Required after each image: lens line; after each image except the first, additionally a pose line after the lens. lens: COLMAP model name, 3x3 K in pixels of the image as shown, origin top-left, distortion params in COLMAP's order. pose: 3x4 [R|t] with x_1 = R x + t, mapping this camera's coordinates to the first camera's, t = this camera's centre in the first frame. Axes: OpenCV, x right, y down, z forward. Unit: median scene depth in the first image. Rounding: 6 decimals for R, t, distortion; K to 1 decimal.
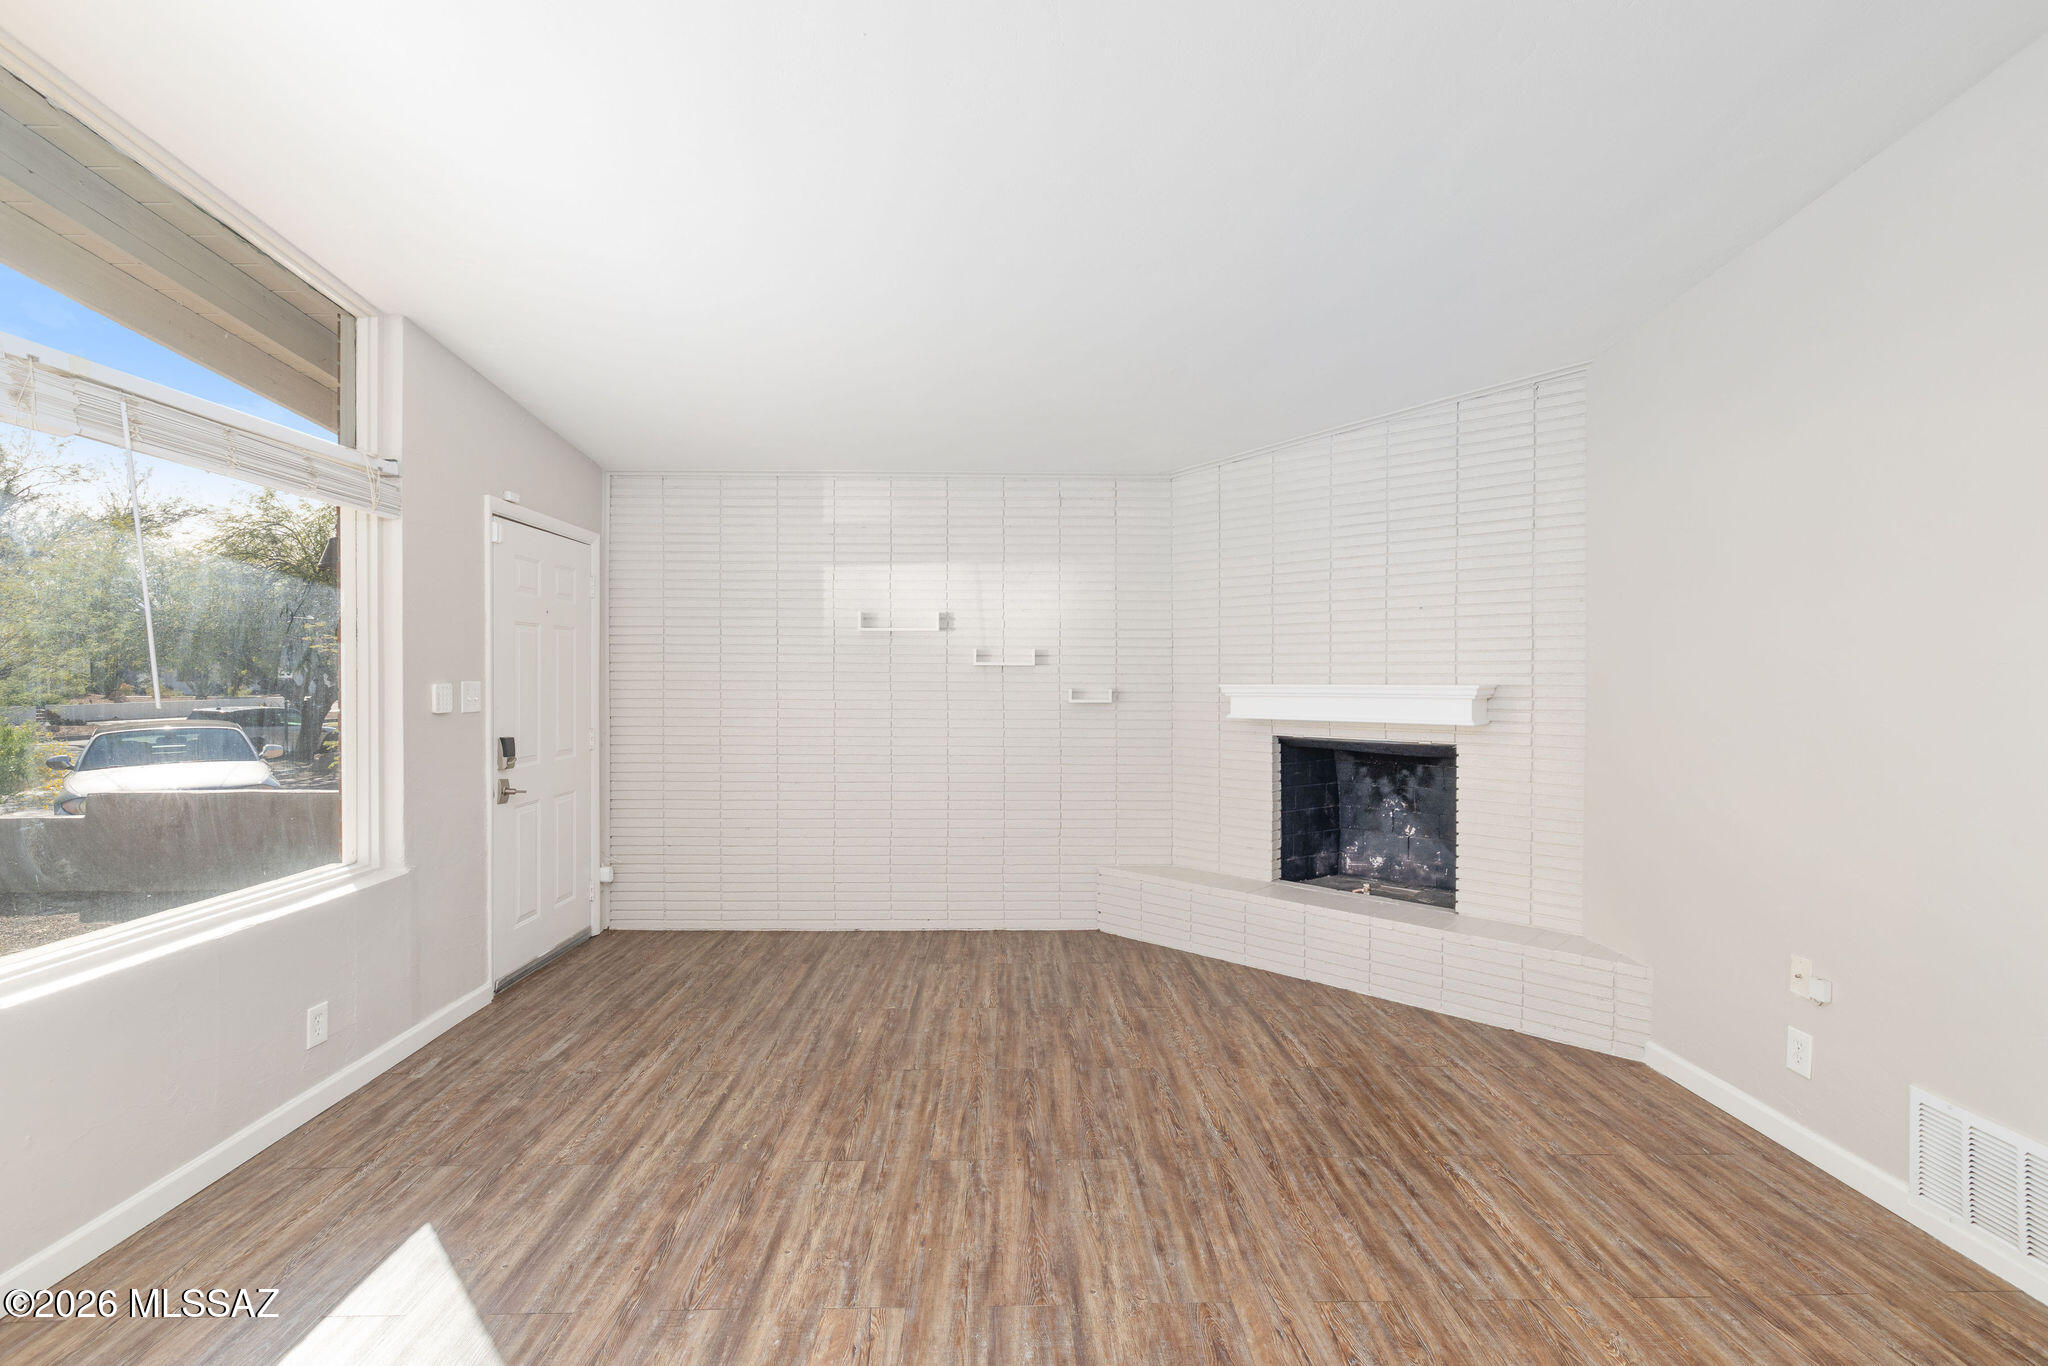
lens RADIAL K [[938.5, 0, 1027.2], [0, 938.5, 681.6], [0, 0, 1]] dist [-0.003741, 0.002010]
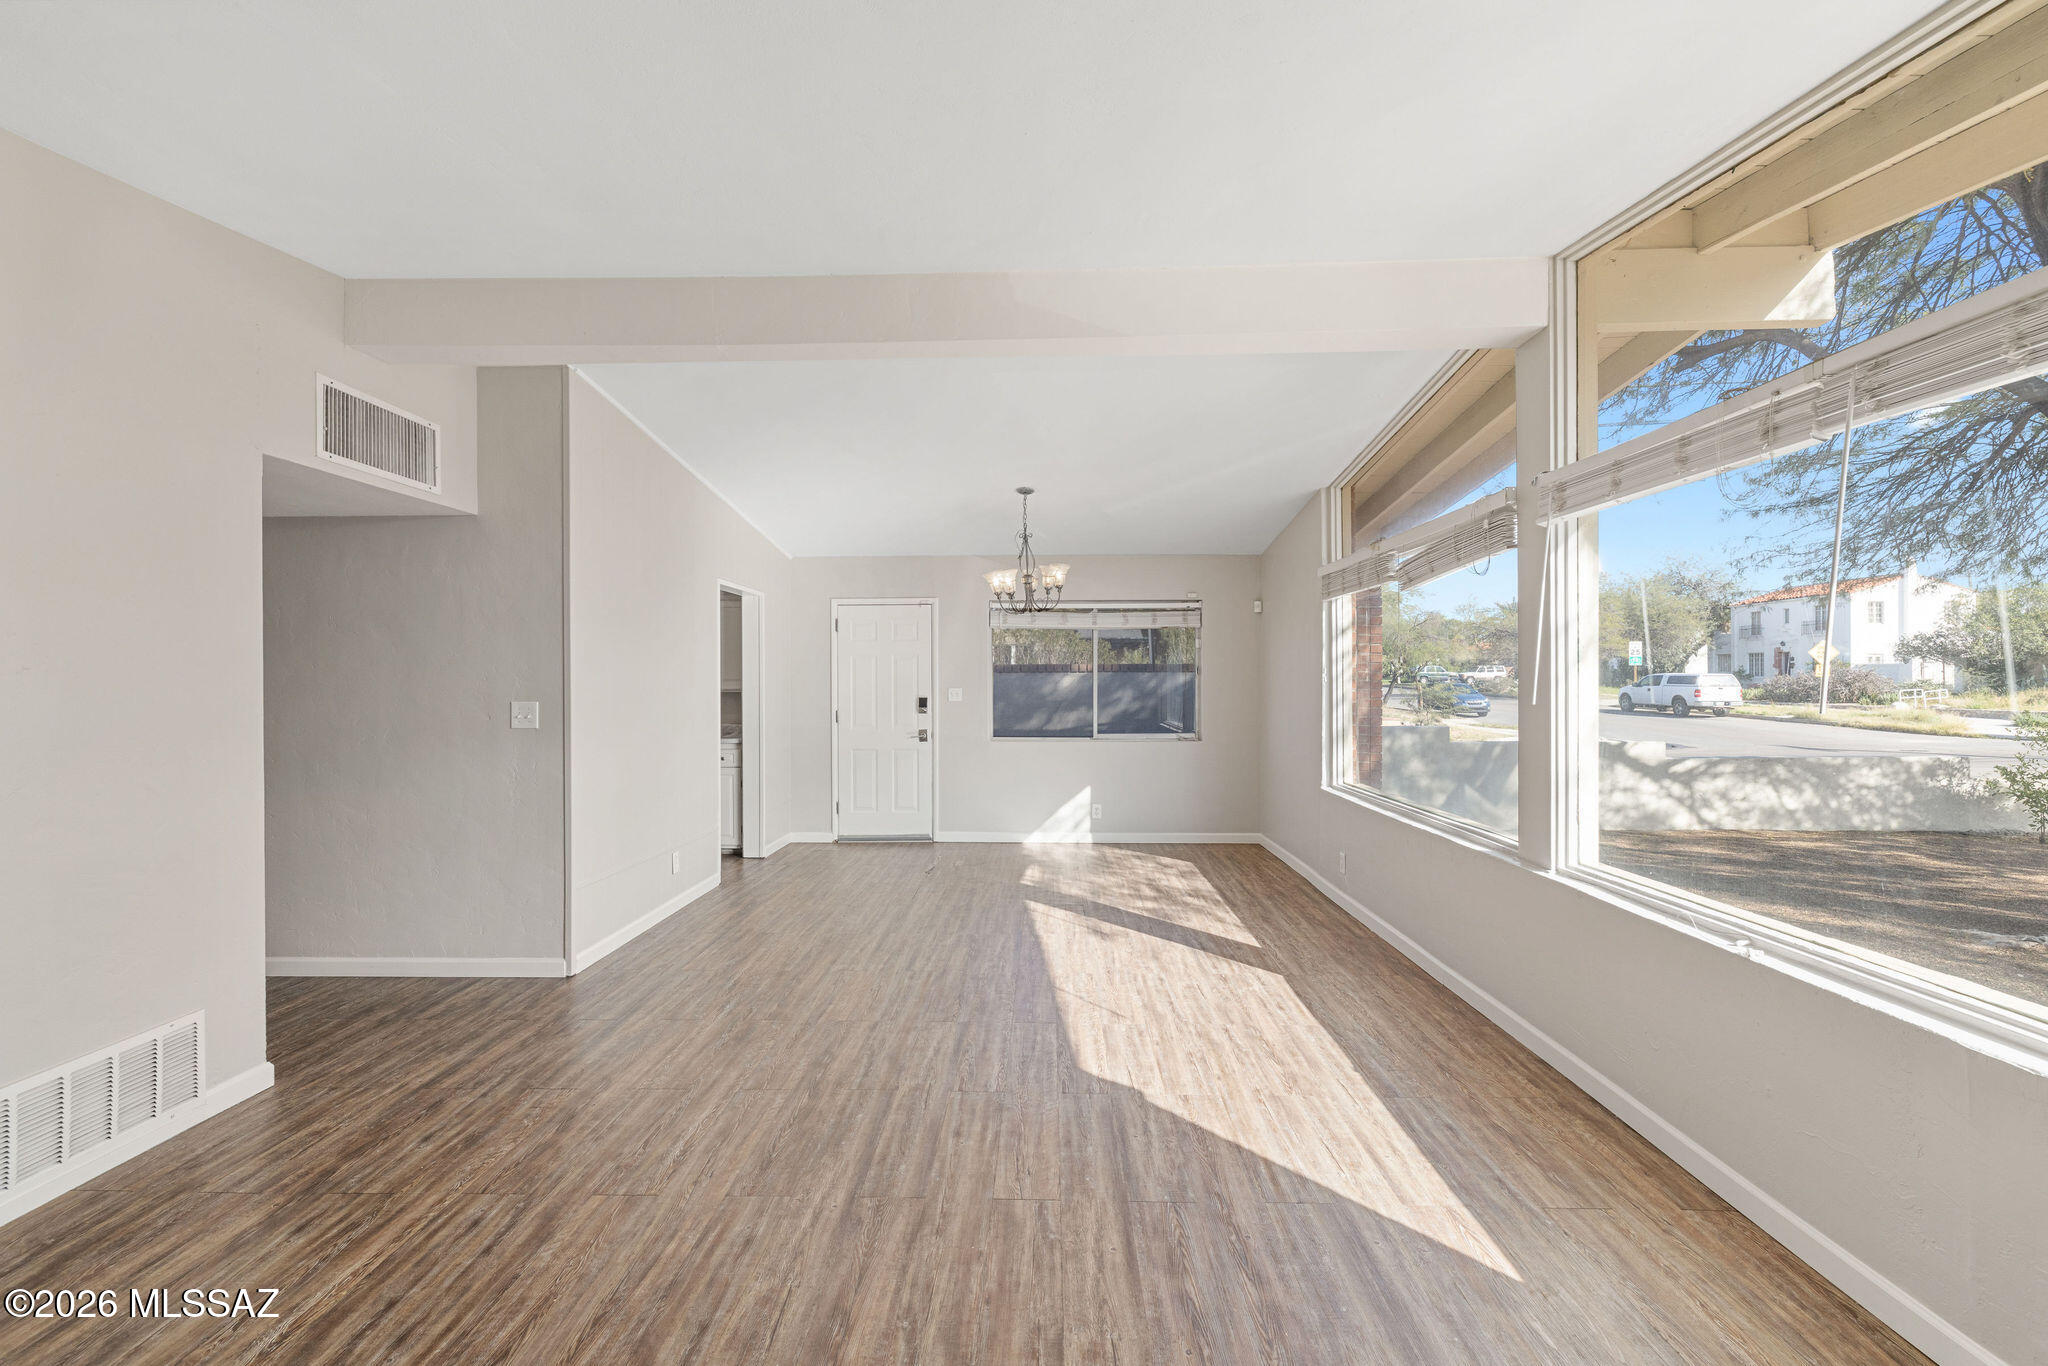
lens RADIAL K [[888.8, 0, 1028.9], [0, 888.8, 687.2], [0, 0, 1]] dist [-0.004838, 0.002025]
pose [[-0.999032, -0.000024, 0.043992, -0.121747], [0.000644, 0.999885, 0.015155, -0.007378], [-0.043987, 0.015169, -0.998917, 1.148937]]
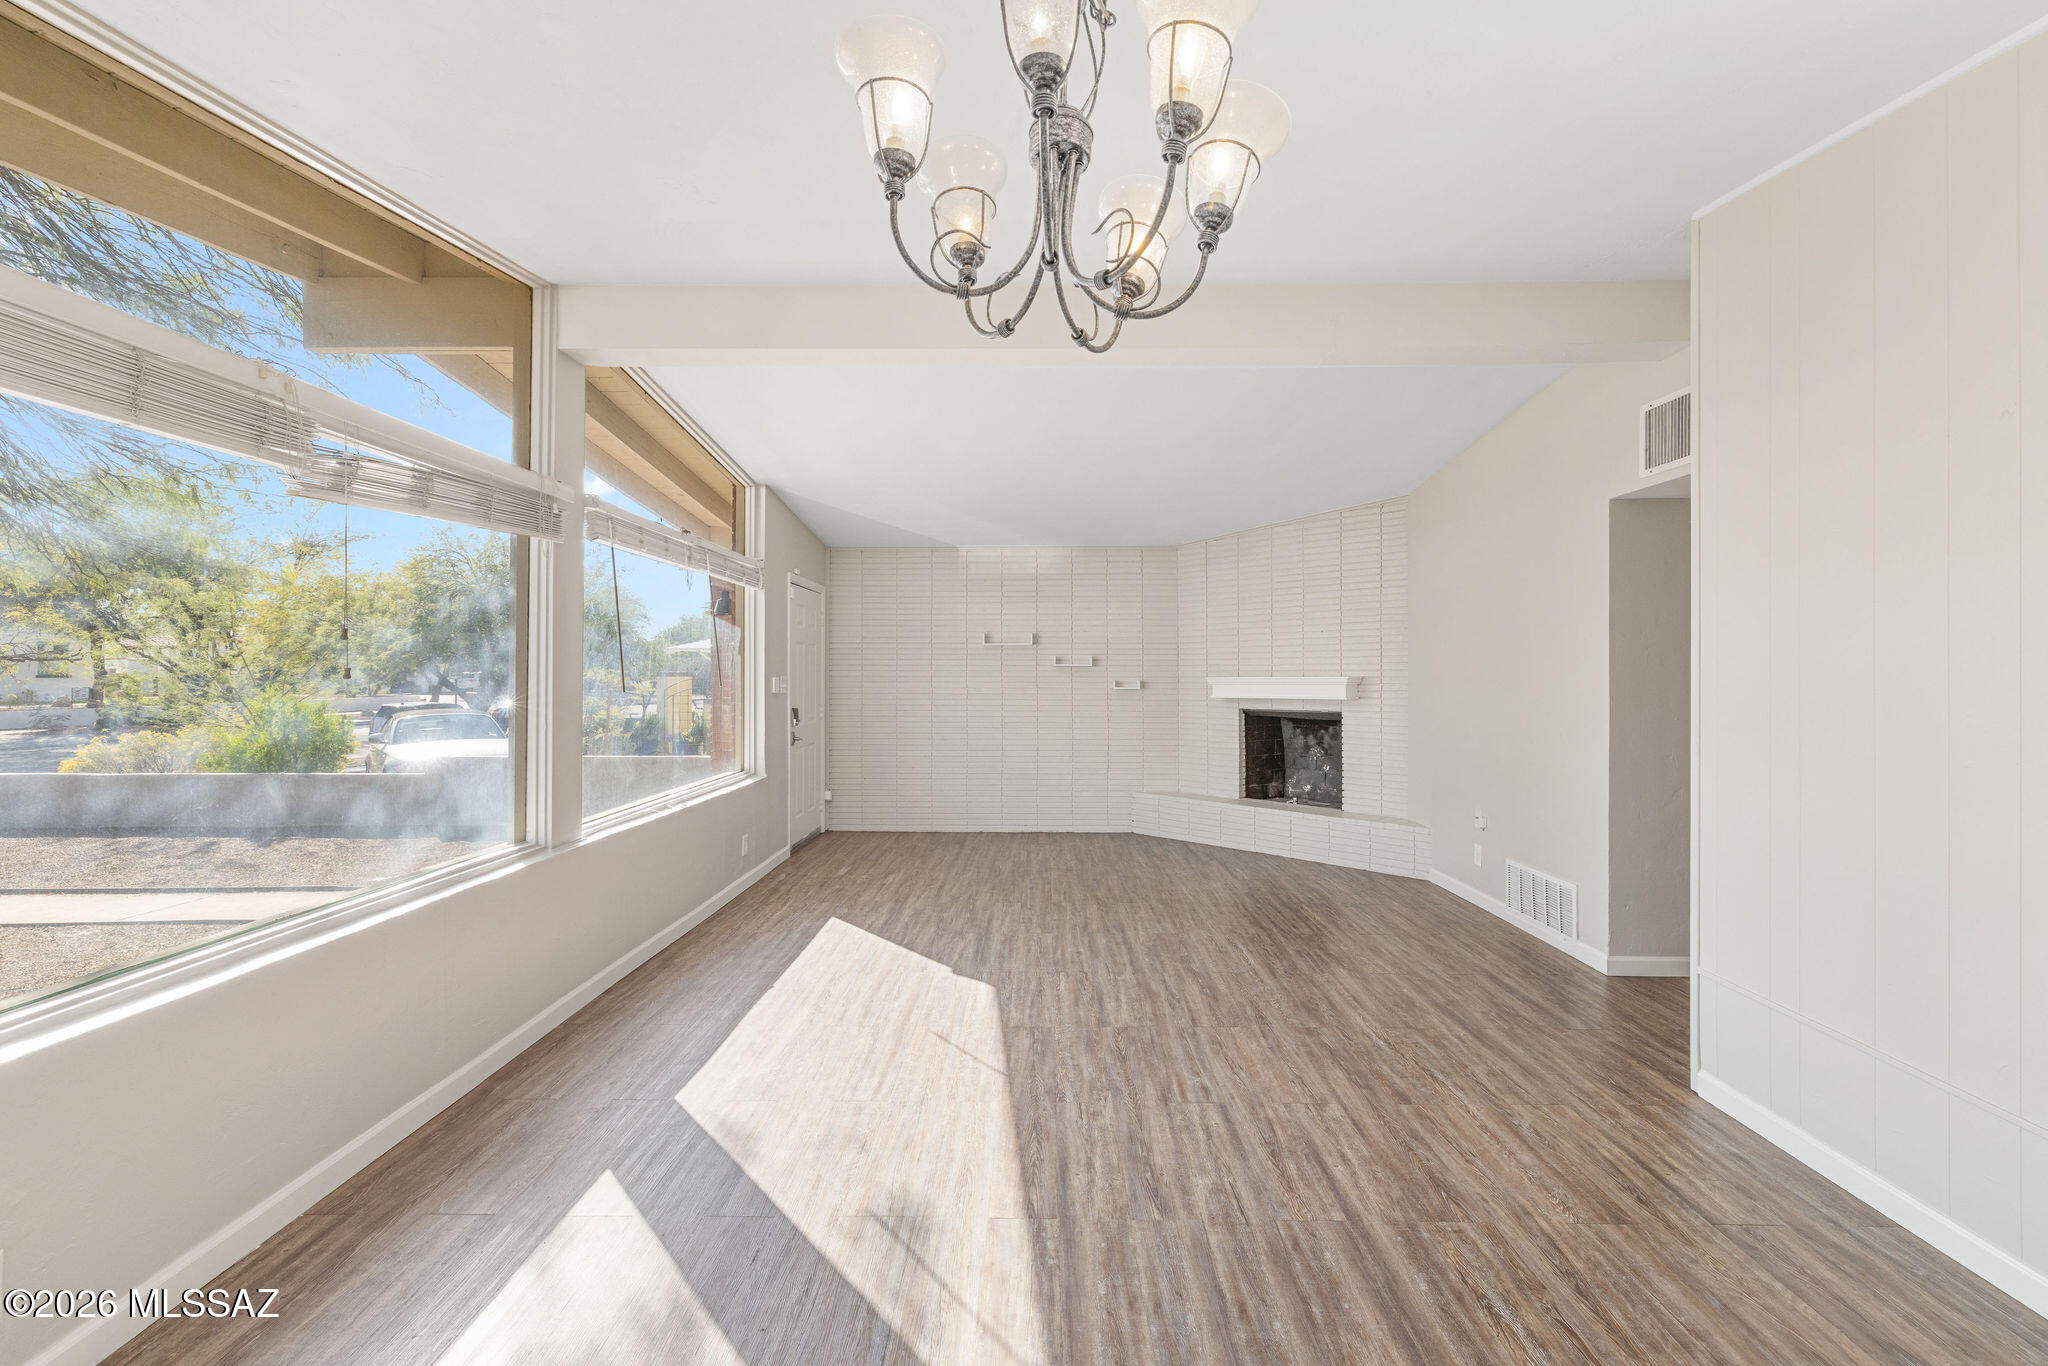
lens RADIAL K [[888.8, 0, 1025.8], [0, 888.8, 677.6], [0, 0, 1]] dist [-0.004838, 0.002025]
pose [[0.999058, -0.003328, -0.043274, -0.051664], [0.003190, 0.999990, -0.003266, 0.009204], [0.043284, 0.003125, 0.999058, -0.693801]]
